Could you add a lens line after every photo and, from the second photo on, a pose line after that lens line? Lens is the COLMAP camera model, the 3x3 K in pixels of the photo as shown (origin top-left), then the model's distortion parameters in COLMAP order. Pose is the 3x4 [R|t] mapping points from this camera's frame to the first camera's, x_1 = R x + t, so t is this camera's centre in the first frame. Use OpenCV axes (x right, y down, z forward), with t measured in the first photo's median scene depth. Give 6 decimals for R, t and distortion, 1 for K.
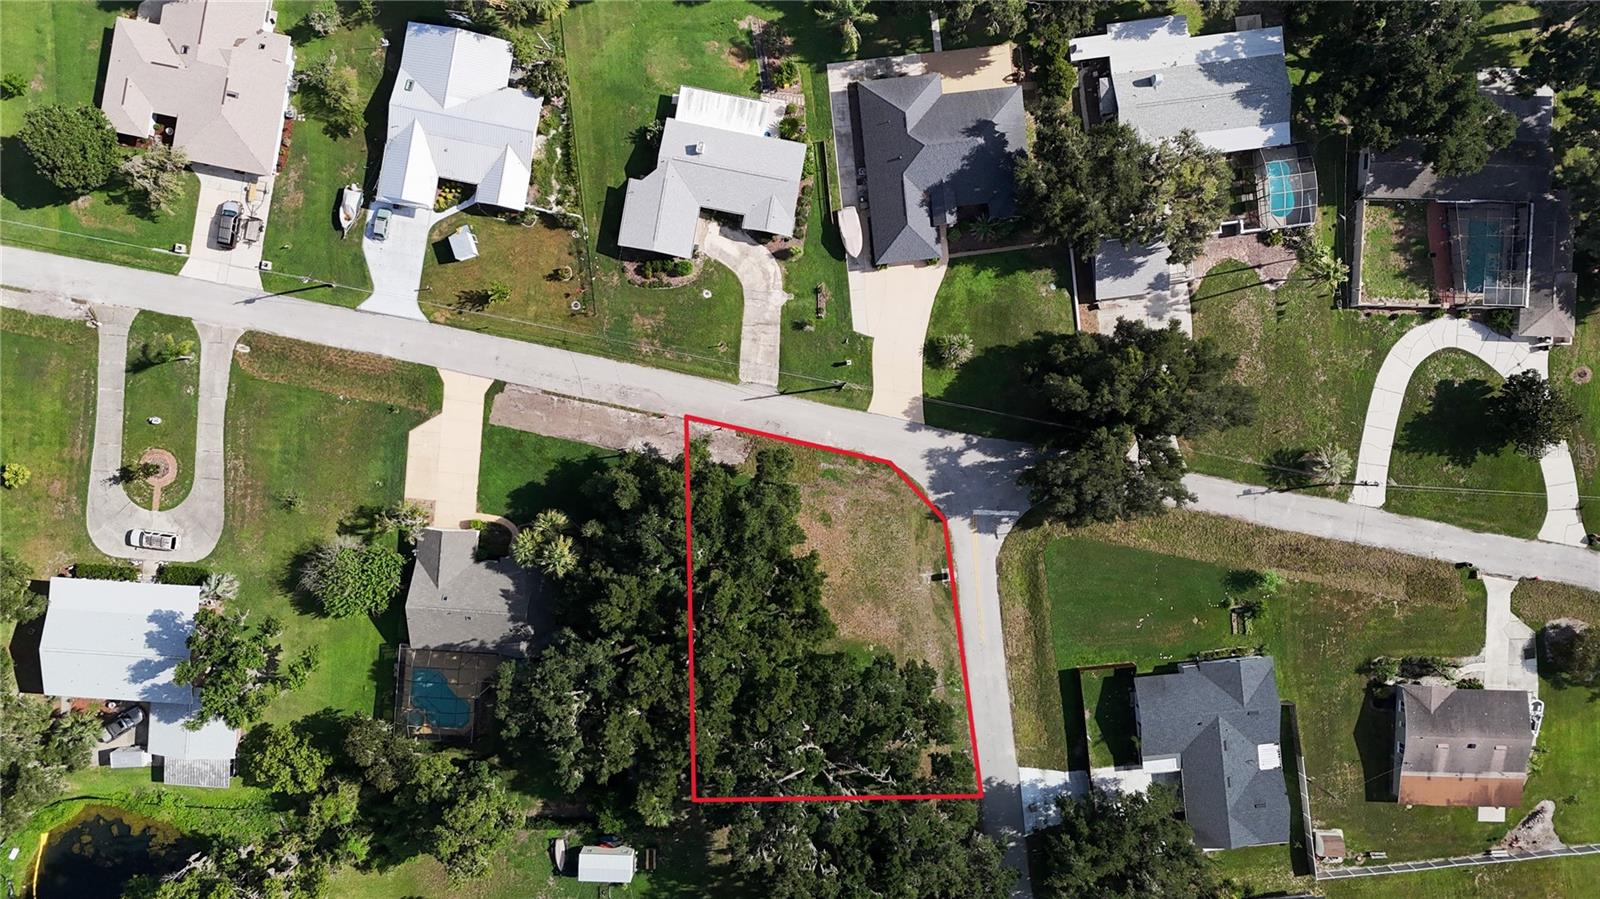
lens RADIAL K [[1174.2, 0, 800.0], [0, 1174.2, 449.5], [0, 0, 1]] dist [0.065837, -0.057678]
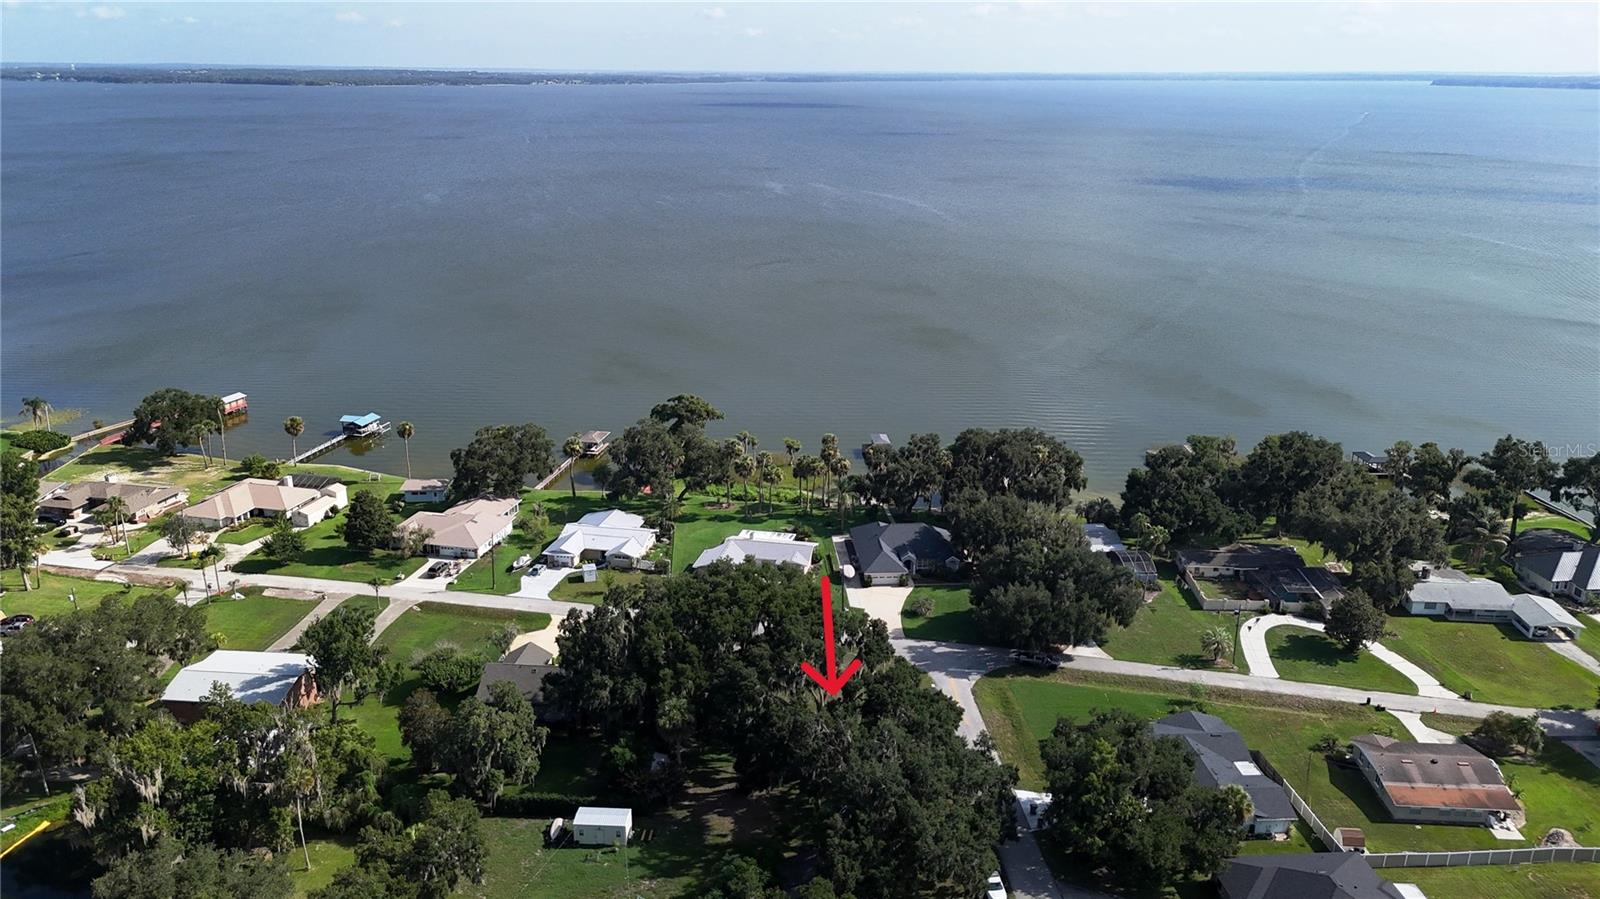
lens RADIAL K [[1174.2, 0, 800.0], [0, 1174.2, 449.5], [0, 0, 1]] dist [0.065837, -0.057678]
pose [[0.999501, 0.007105, -0.030787, 0.027441], [-0.031554, 0.274926, -0.960948, 1.196755], [0.001637, 0.961439, 0.275013, 0.432812]]
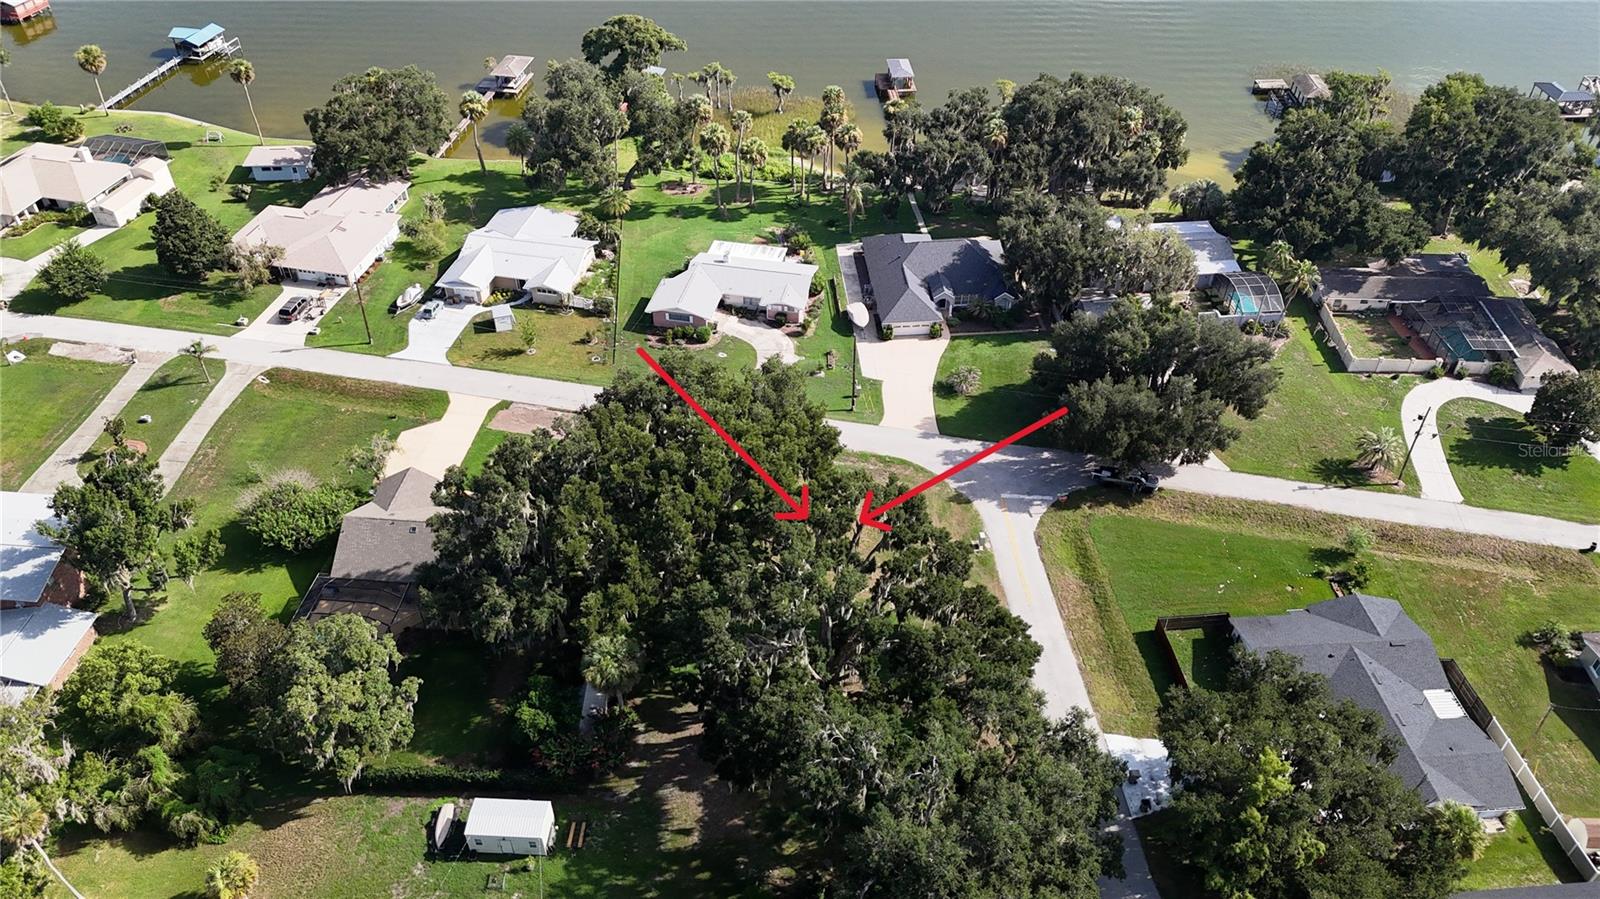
lens RADIAL K [[1174.2, 0, 800.0], [0, 1174.2, 449.5], [0, 0, 1]] dist [0.065837, -0.057678]
pose [[0.999743, 0.010422, -0.020117, 0.012144], [-0.022245, 0.620019, -0.784271, 0.738892], [0.004299, 0.784517, 0.620092, 0.417450]]
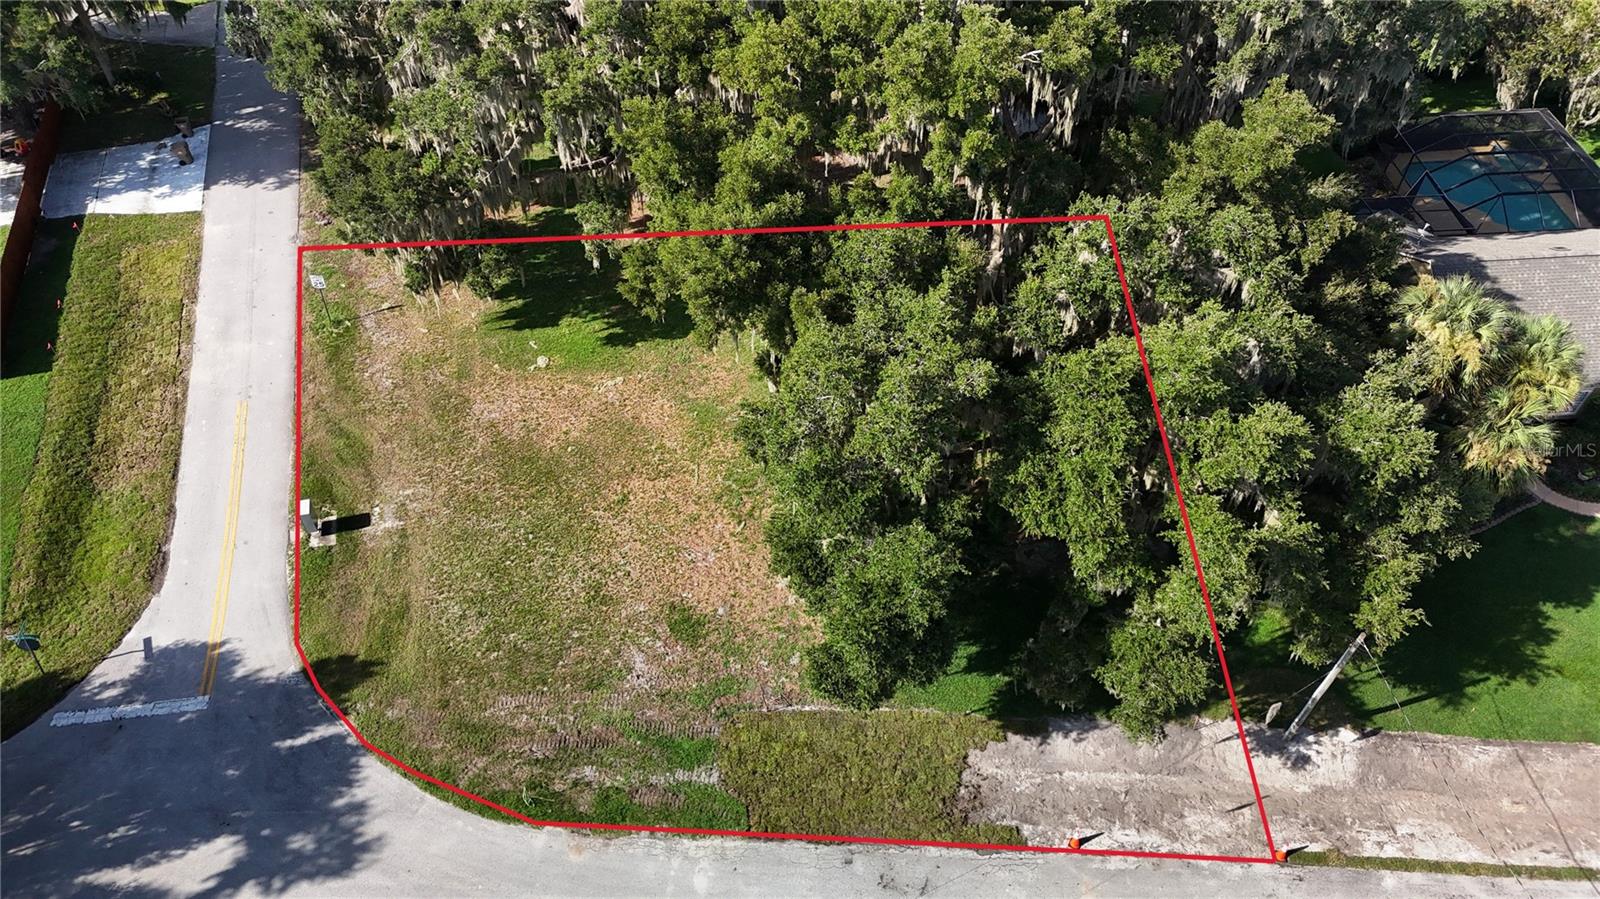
lens RADIAL K [[1174.2, 0, 800.0], [0, 1174.2, 449.5], [0, 0, 1]] dist [0.065837, -0.057678]
pose [[-0.988553, 0.113639, -0.099243, 0.017427], [-0.150833, -0.759587, 0.632674, -0.118550], [-0.003487, 0.640401, 0.768033, 0.717846]]
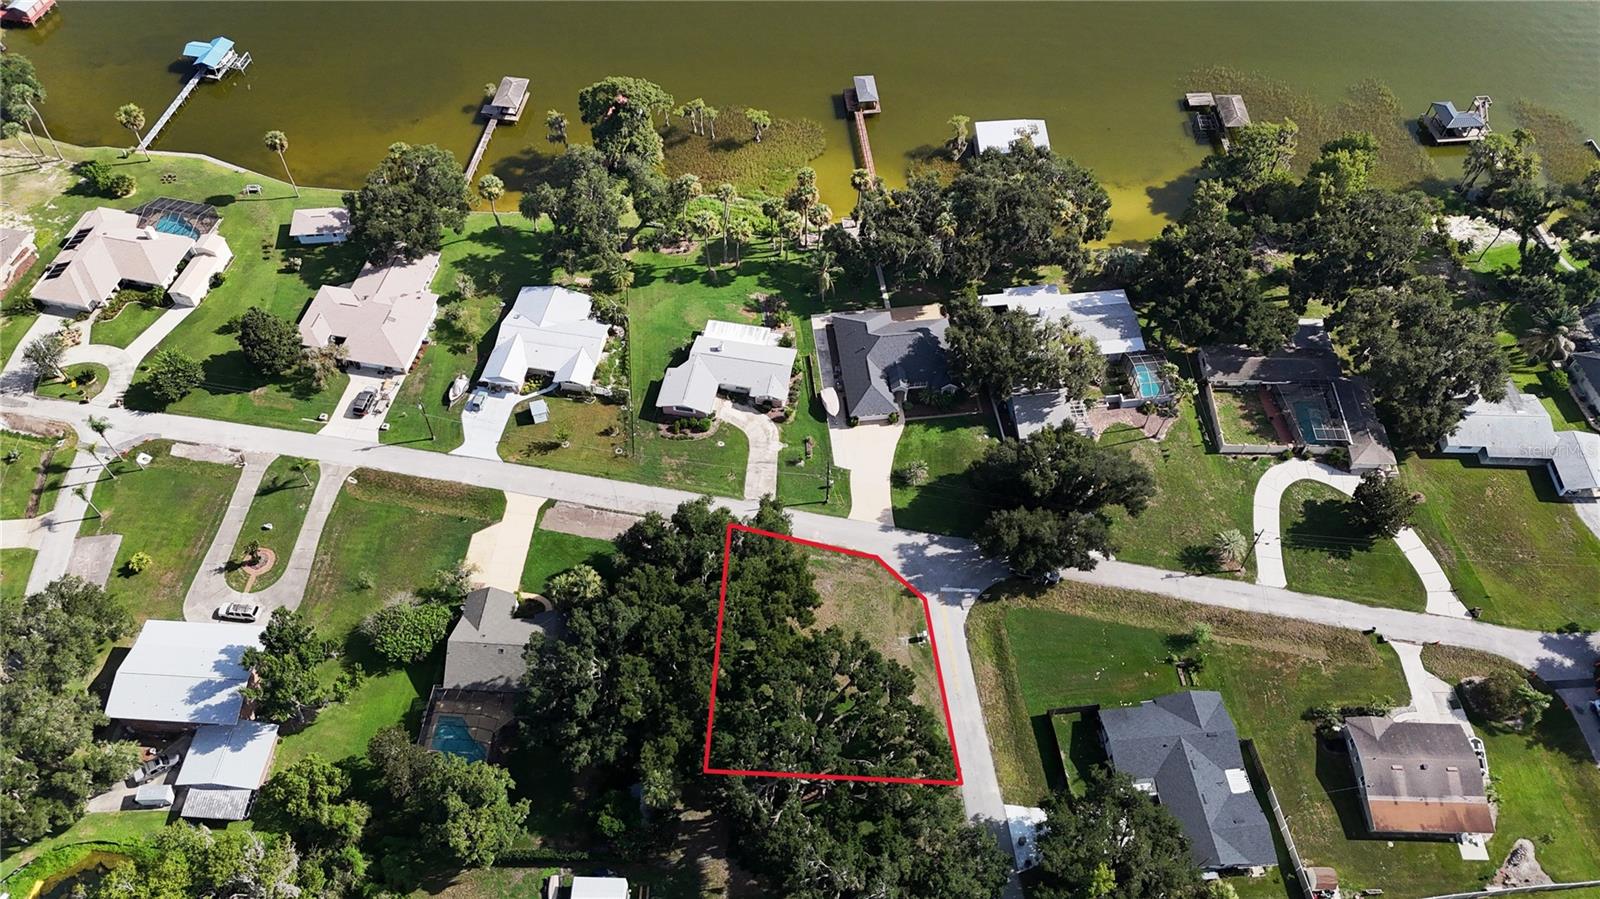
lens RADIAL K [[1174.2, 0, 800.0], [0, 1174.2, 449.5], [0, 0, 1]] dist [0.065837, -0.057678]
pose [[0.999978, -0.004964, 0.004310, 0.002482], [0.006566, 0.785807, -0.618436, 0.671484], [-0.000317, 0.618451, 0.785823, -0.011401]]
